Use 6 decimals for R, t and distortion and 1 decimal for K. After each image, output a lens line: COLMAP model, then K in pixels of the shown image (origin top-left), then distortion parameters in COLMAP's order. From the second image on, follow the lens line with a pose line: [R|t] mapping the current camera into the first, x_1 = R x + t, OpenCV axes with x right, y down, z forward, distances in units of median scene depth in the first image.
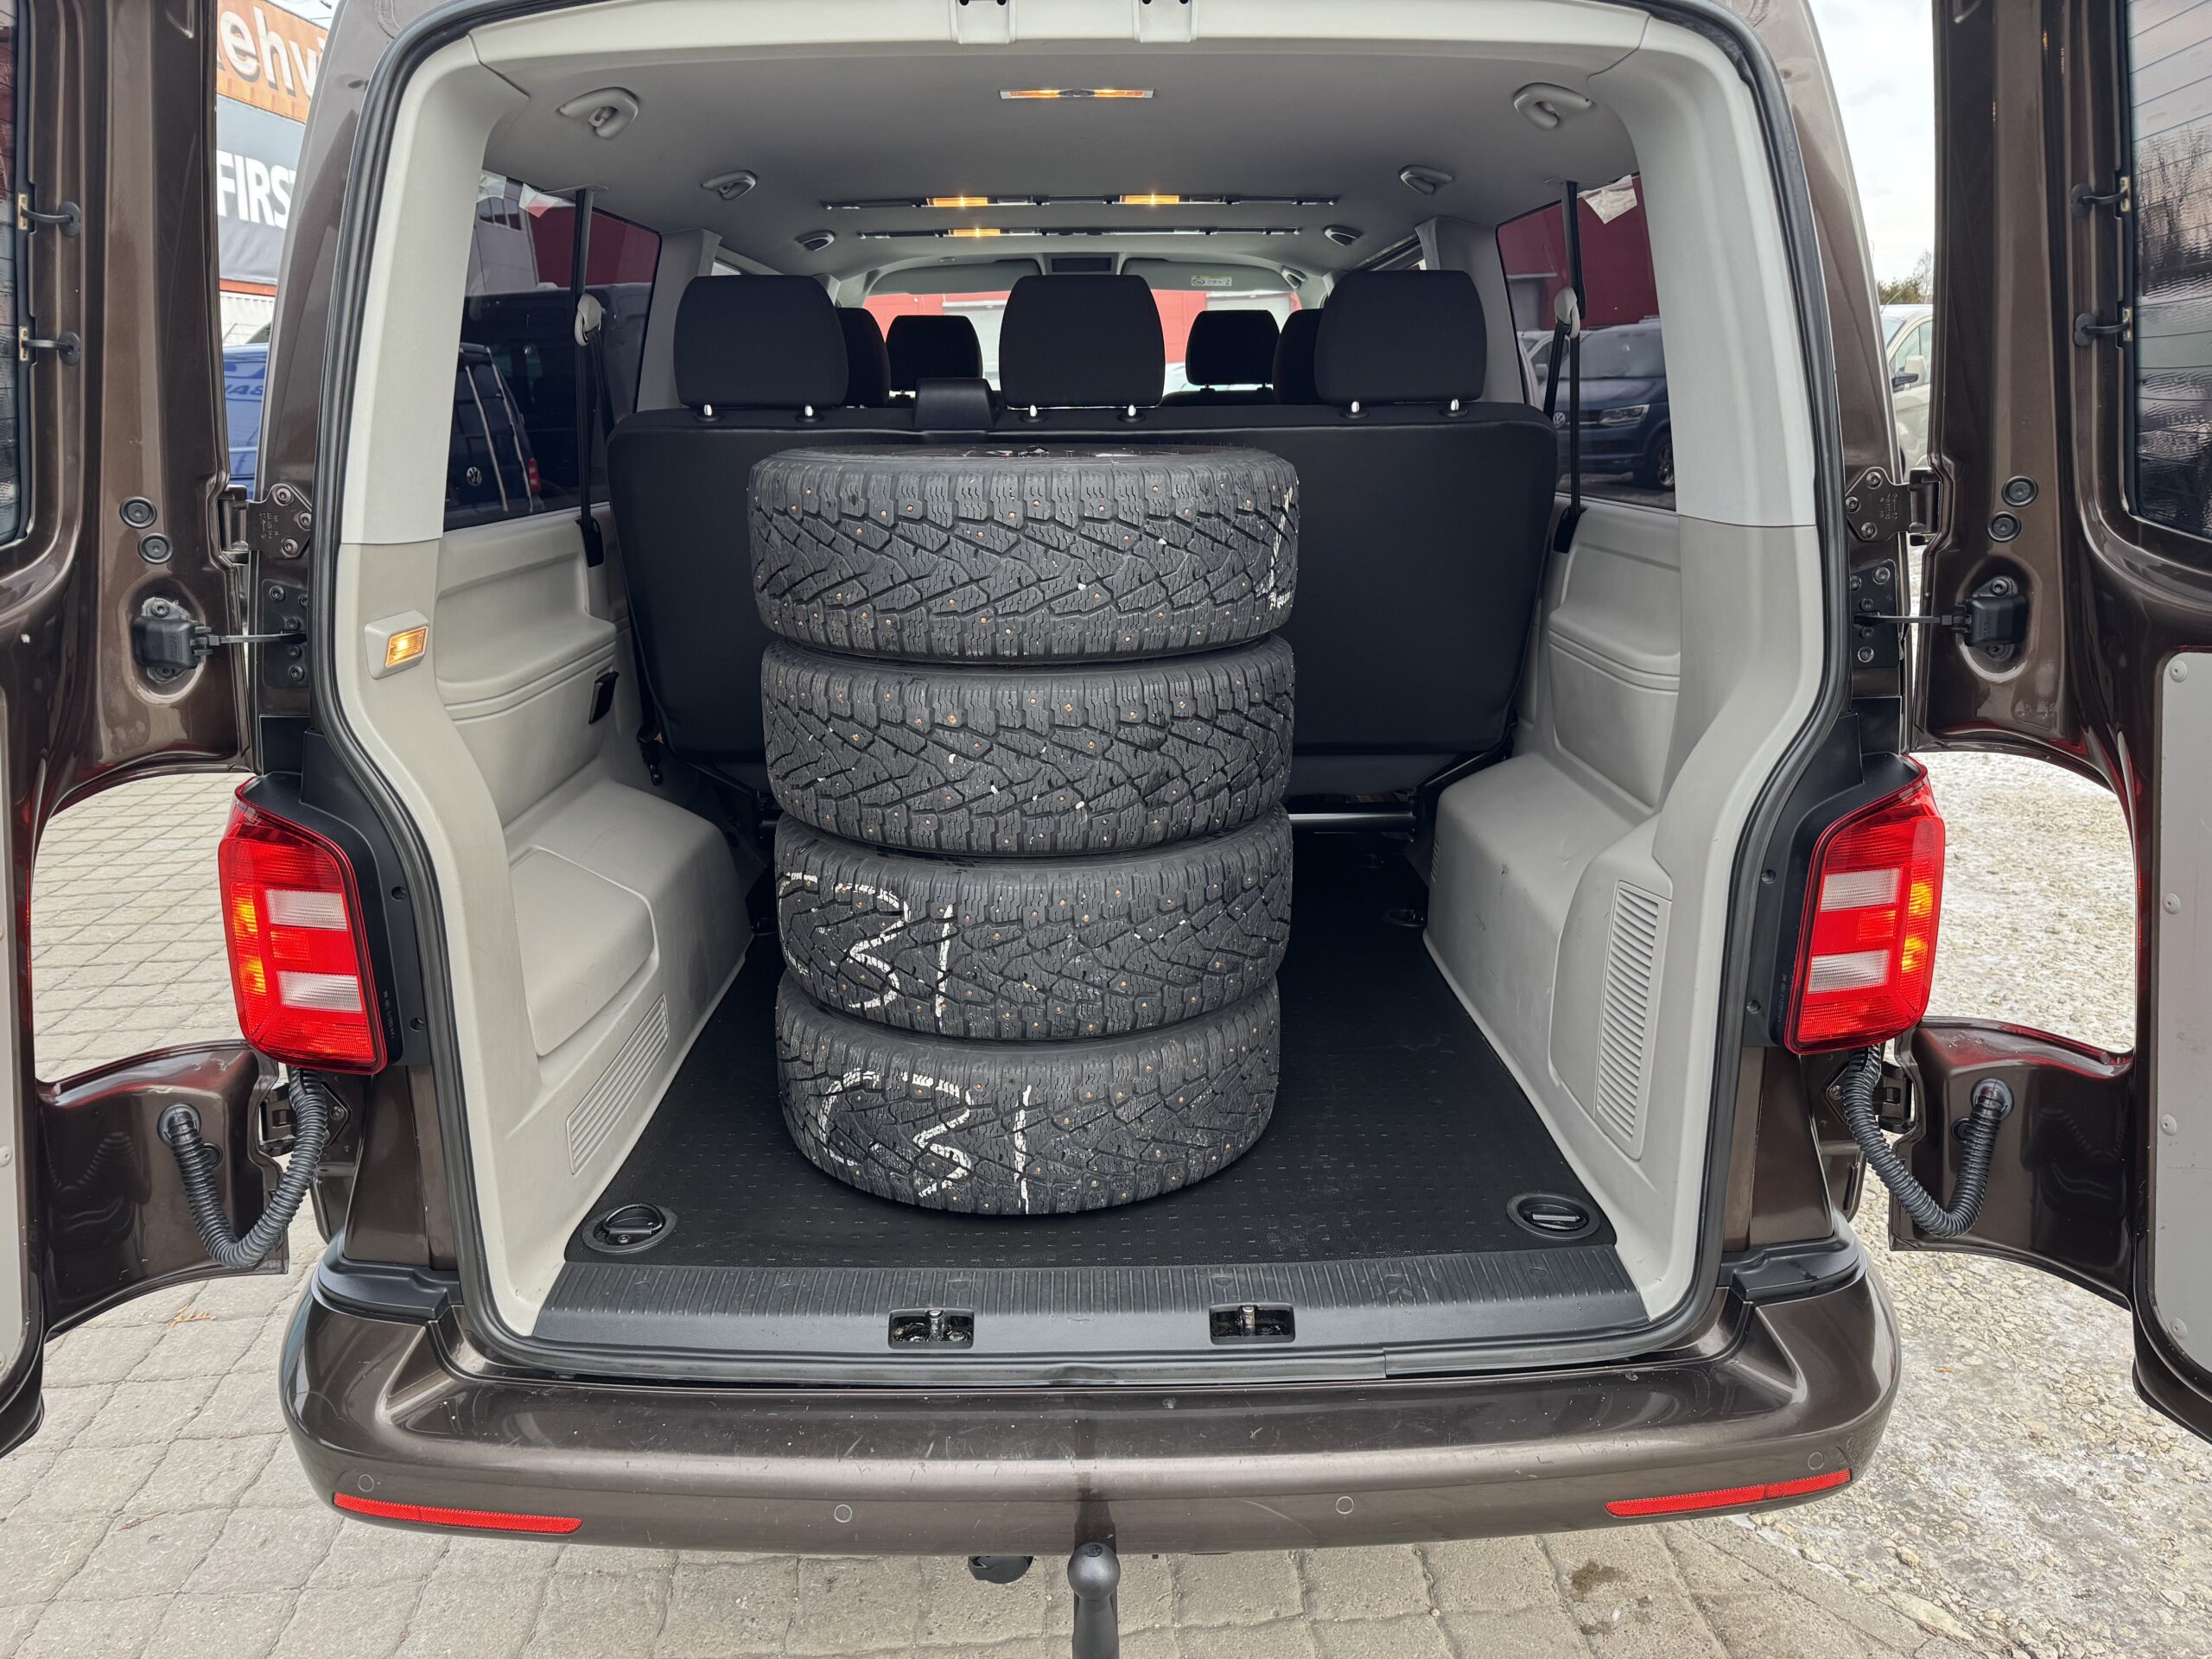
lens RADIAL K [[1571.5, 0, 1106.0], [0, 1571.5, 829.5], [0, 0, 1]] dist [0.085430, -0.114374]
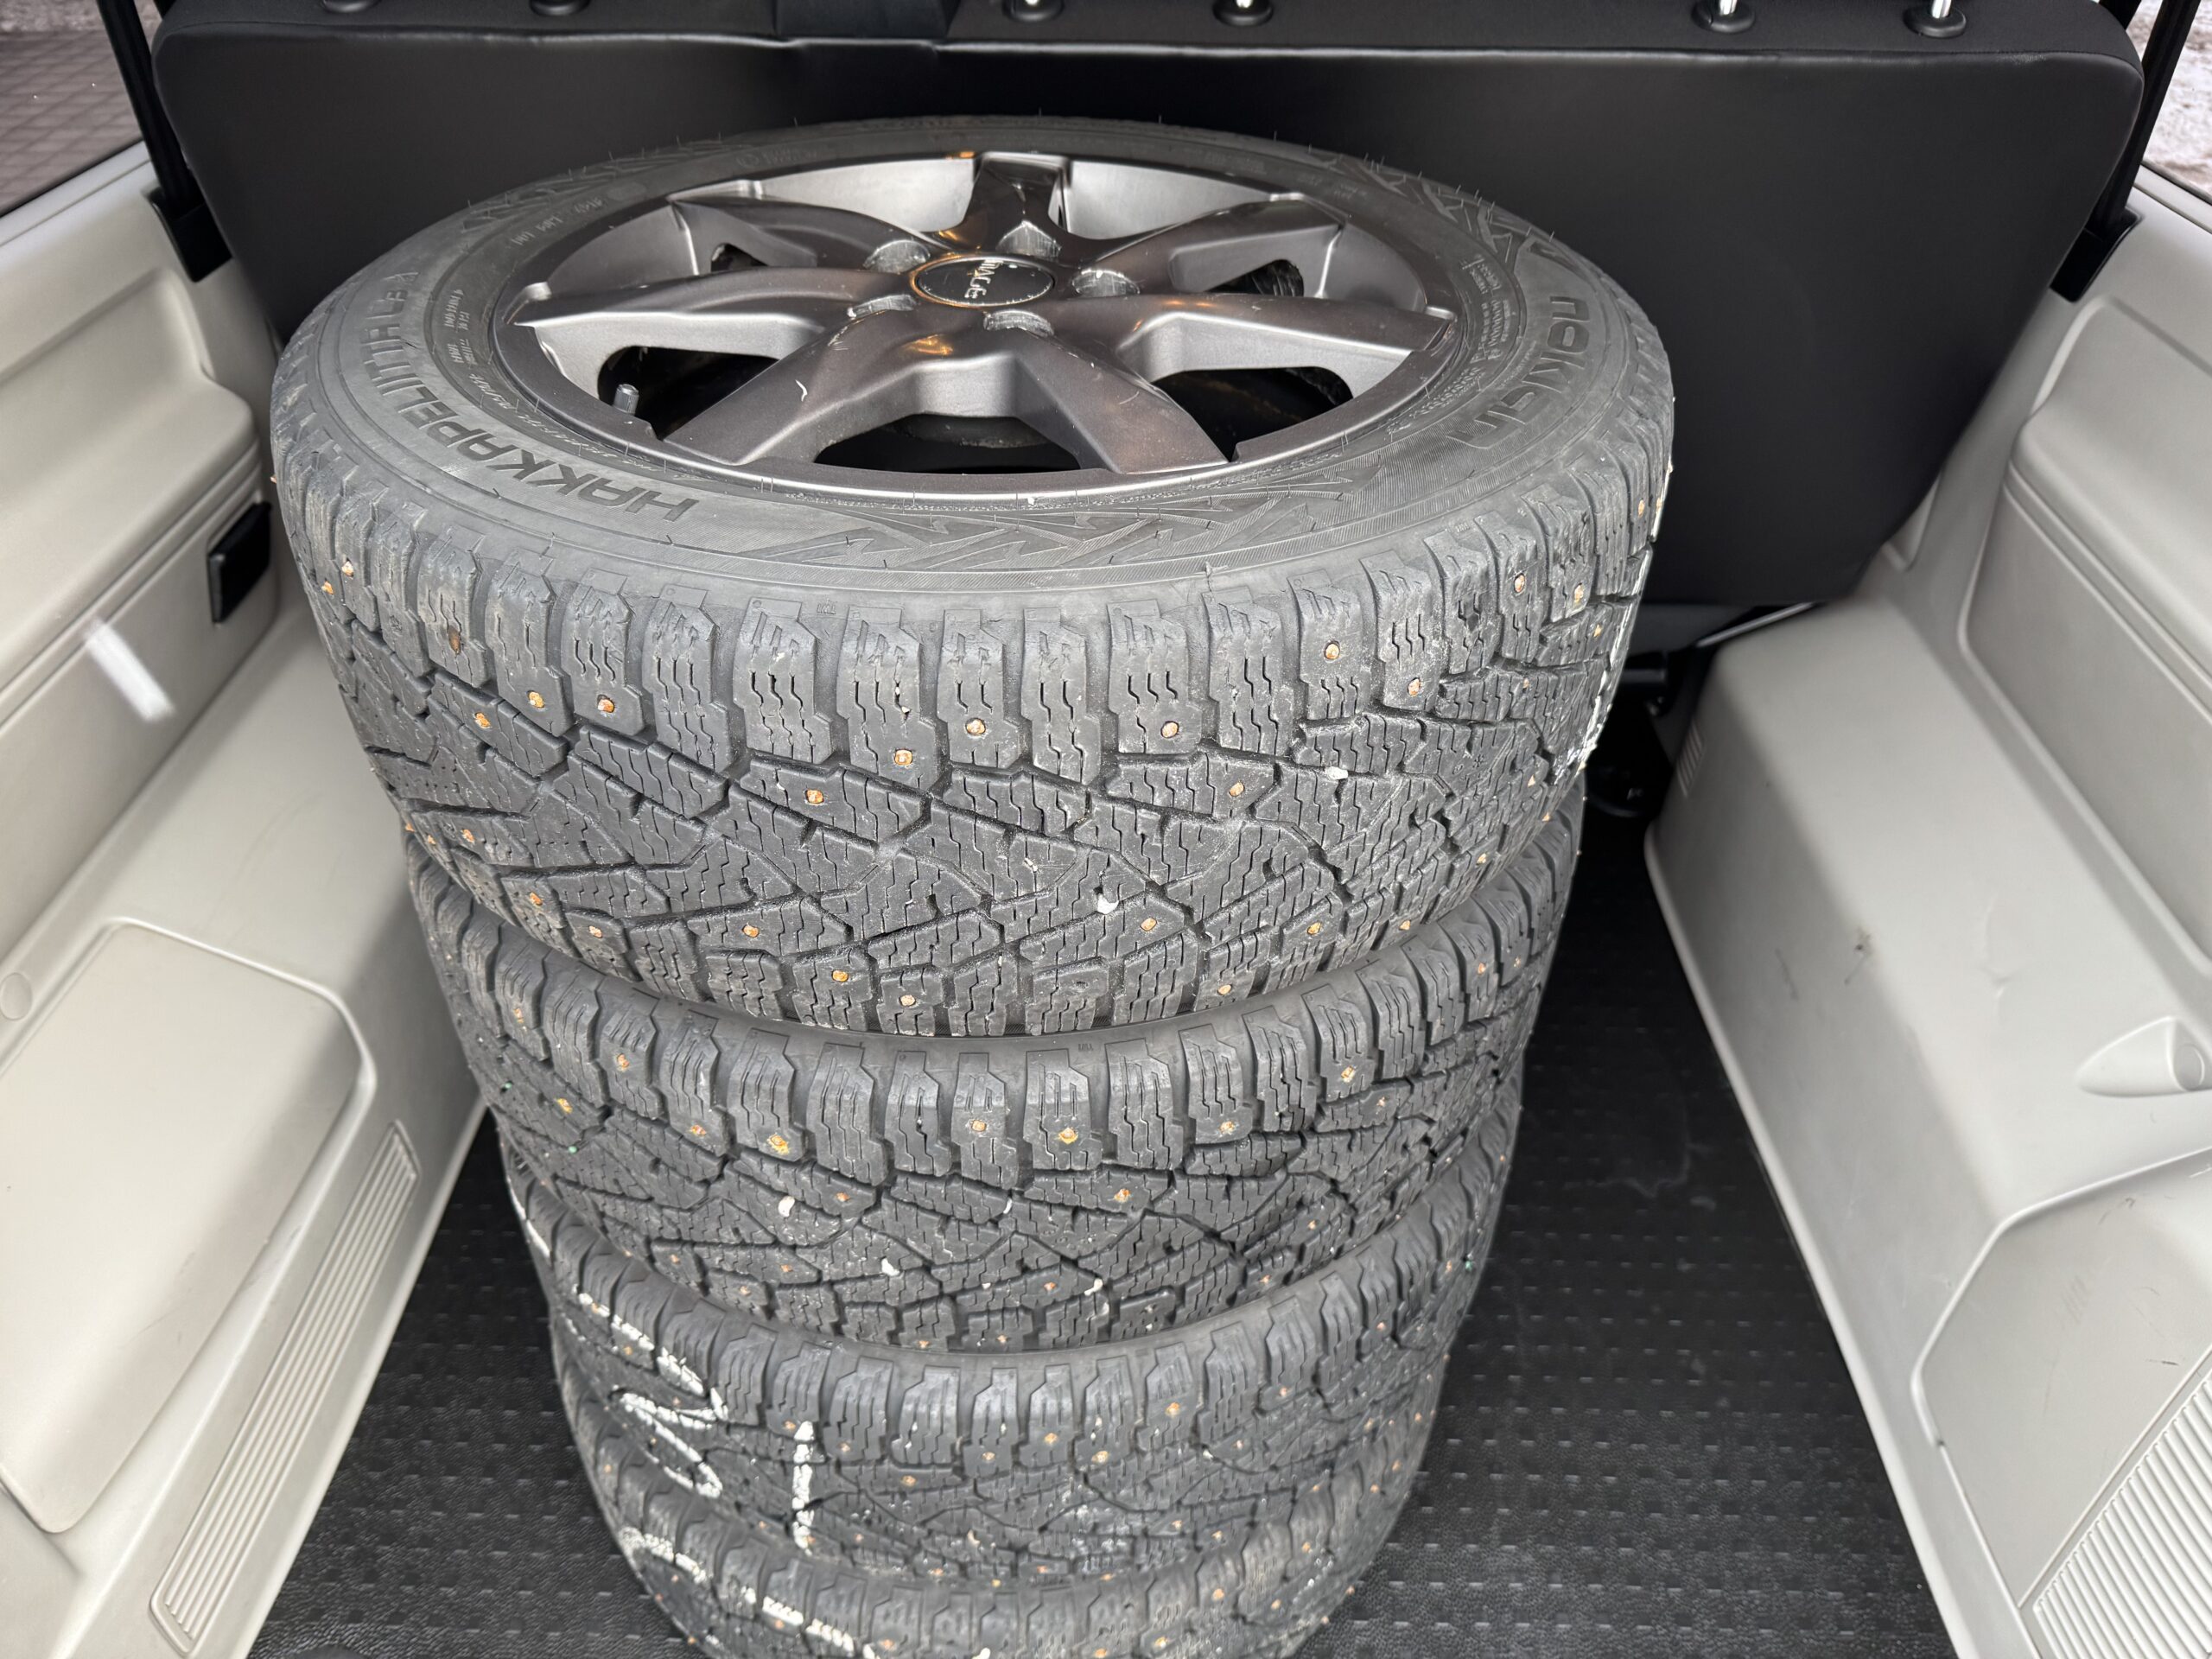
lens RADIAL K [[1571.5, 0, 1106.0], [0, 1571.5, 829.5], [0, 0, 1]] dist [0.085430, -0.114374]
pose [[0.999154, 0.035562, -0.020663, -0.008227], [-0.025136, 0.925631, 0.377592, -0.294350], [0.032555, -0.376753, 0.925741, 0.644985]]
